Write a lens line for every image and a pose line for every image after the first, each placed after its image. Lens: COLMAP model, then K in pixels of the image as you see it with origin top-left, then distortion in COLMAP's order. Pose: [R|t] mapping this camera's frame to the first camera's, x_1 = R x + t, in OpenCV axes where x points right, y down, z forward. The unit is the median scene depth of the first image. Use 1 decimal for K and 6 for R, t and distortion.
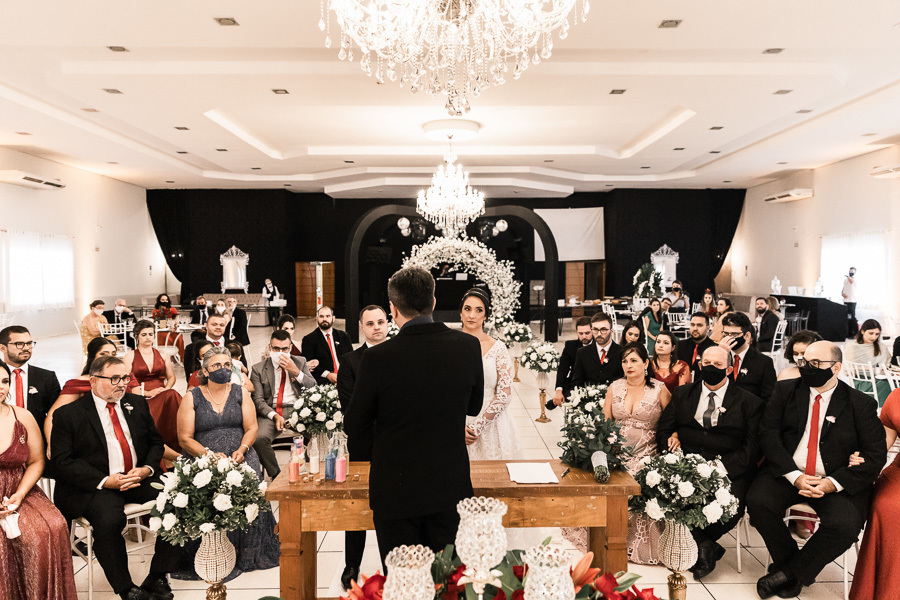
lens RADIAL K [[646.7, 0, 468.4], [0, 646.7, 293.9], [0, 0, 1]] dist [0.006751, -0.009060]
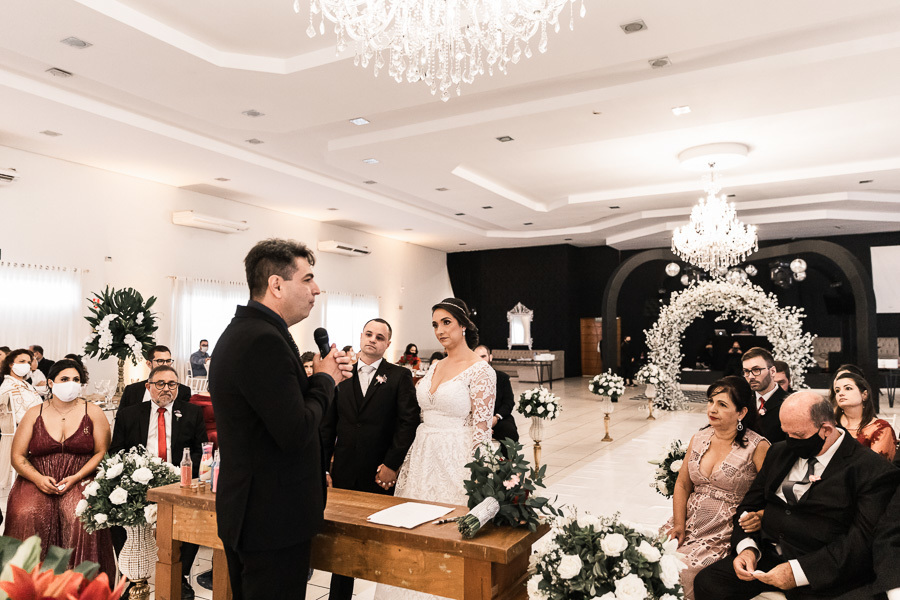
lens RADIAL K [[669.6, 0, 447.1], [0, 669.6, 301.9], [0, 0, 1]] dist [-0.000145, -0.008176]
pose [[0.857480, -0.026149, -0.513853, 0.119382], [-0.018825, 0.996444, -0.082122, 0.018839], [0.514174, 0.080091, 0.853939, 0.068575]]
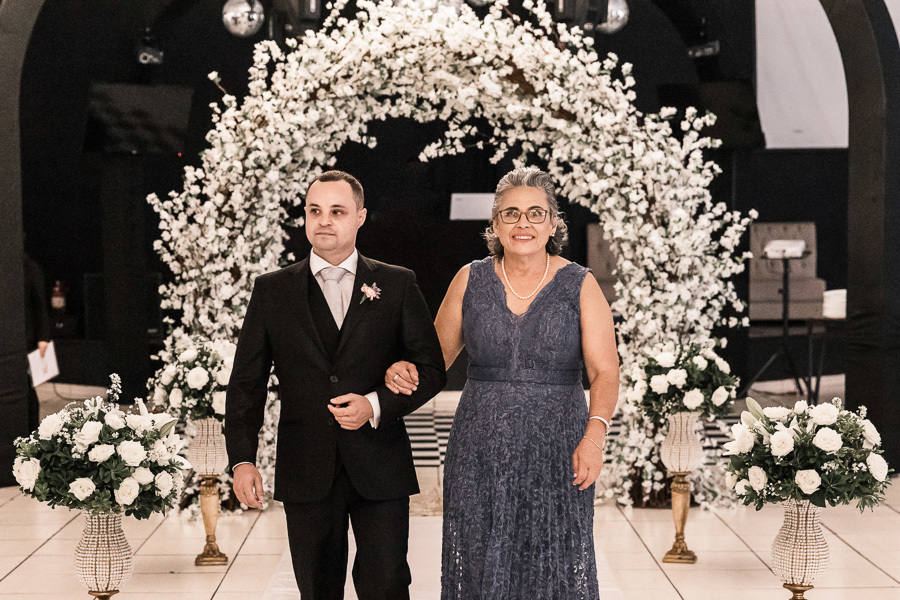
lens RADIAL K [[2009.0, 0, 450.7], [0, 2009.0, 377.6], [0, 0, 1]] dist [0.055637, 0.000000]
pose [[0.999847, -0.005580, -0.016608, -0.009371], [0.006228, 0.999211, 0.039221, 0.012449], [0.016376, -0.039318, 0.999093, 0.316058]]
